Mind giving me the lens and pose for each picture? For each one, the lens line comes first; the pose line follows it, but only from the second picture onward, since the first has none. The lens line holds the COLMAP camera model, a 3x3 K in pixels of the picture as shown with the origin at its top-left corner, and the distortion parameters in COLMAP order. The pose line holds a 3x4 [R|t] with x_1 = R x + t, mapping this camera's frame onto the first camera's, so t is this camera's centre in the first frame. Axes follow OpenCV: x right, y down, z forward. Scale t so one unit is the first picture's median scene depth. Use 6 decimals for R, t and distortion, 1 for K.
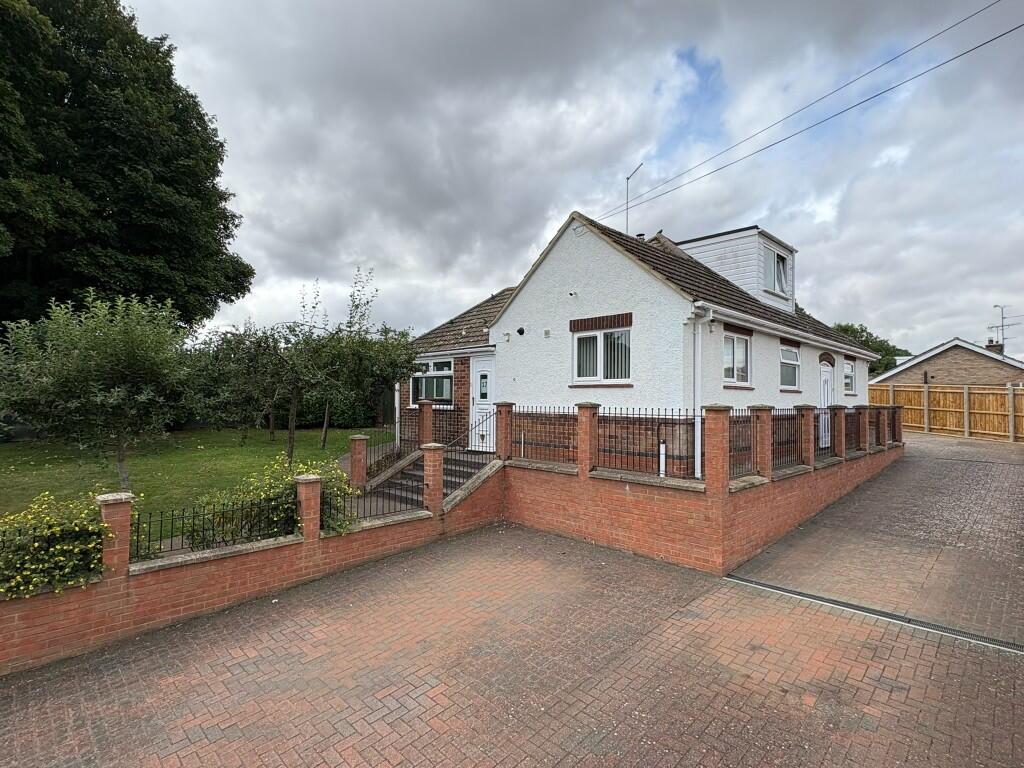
lens RADIAL K [[523.8, 0, 512.9], [0, 523.8, 382.1], [0, 0, 1]] dist [-0.004642, -0.000555]
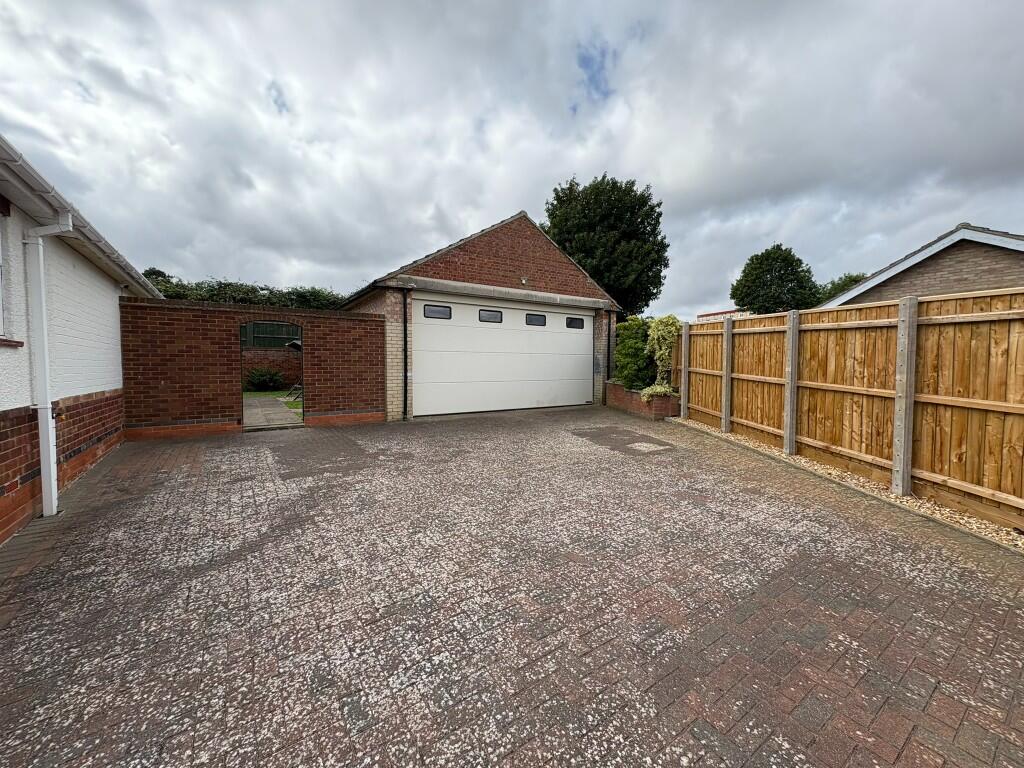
lens RADIAL K [[407.4, 0, 509.7], [0, 407.4, 381.2], [0, 0, 1]] dist [-0.000941, 0.000489]
pose [[0.981379, 0.001033, -0.192078, 0.715774], [0.012309, 0.997592, 0.068253, 0.031763], [0.191686, -0.069347, 0.979003, 0.764263]]
